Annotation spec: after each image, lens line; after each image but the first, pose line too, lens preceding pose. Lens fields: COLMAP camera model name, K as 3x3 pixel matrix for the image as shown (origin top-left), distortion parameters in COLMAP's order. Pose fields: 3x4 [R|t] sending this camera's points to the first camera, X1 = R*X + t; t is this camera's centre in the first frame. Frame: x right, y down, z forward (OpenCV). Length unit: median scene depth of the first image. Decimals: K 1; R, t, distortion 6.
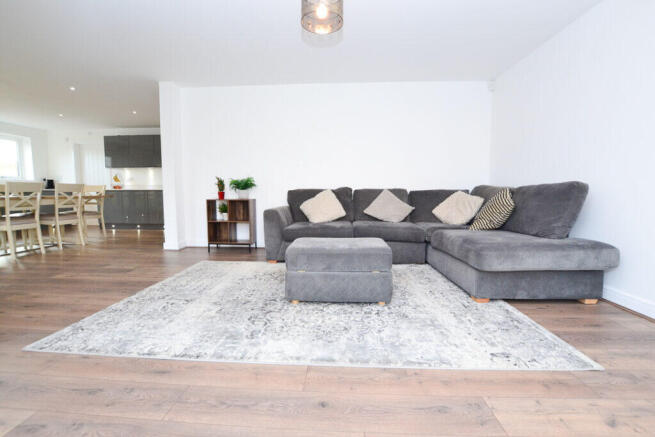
lens RADIAL K [[293.8, 0, 327.4], [0, 293.8, 216.3], [0, 0, 1]] dist [-0.026346, 0.001390]
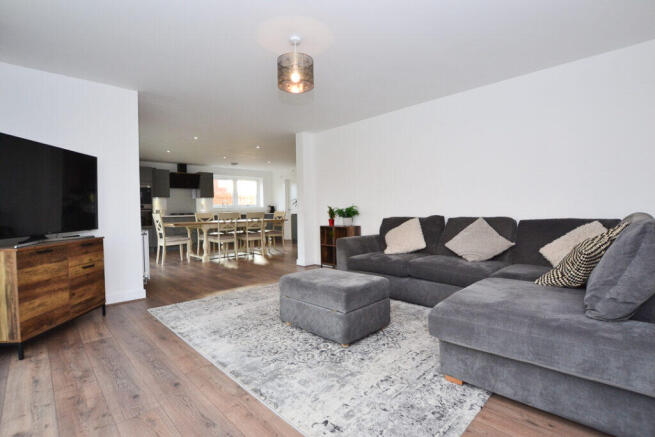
lens RADIAL K [[312.2, 0, 324.2], [0, 312.2, 217.5], [0, 0, 1]] dist [-0.025489, -0.000102]
pose [[0.731501, 0.003377, -0.681831, 0.476858], [-0.038846, 0.998570, -0.036730, -0.047997], [0.680732, 0.053354, 0.730587, 0.101316]]
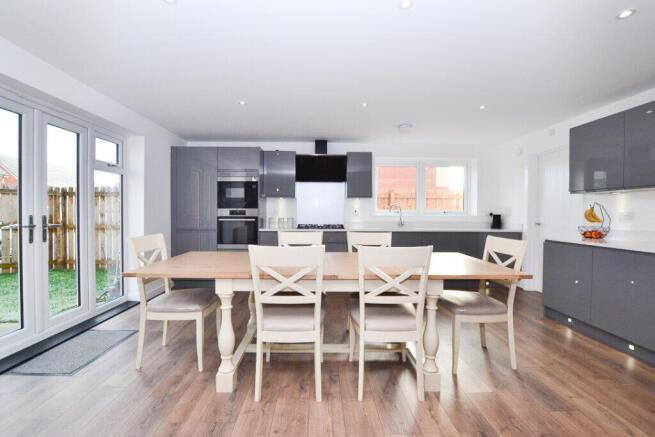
lens RADIAL K [[293.8, 0, 328.5], [0, 293.8, 215.4], [0, 0, 1]] dist [-0.026346, 0.001390]
pose [[0.084991, 0.010066, -0.996331, -0.551409], [-0.091206, 0.995829, 0.002281, -0.164866], [0.992199, 0.090677, 0.085554, 0.971399]]
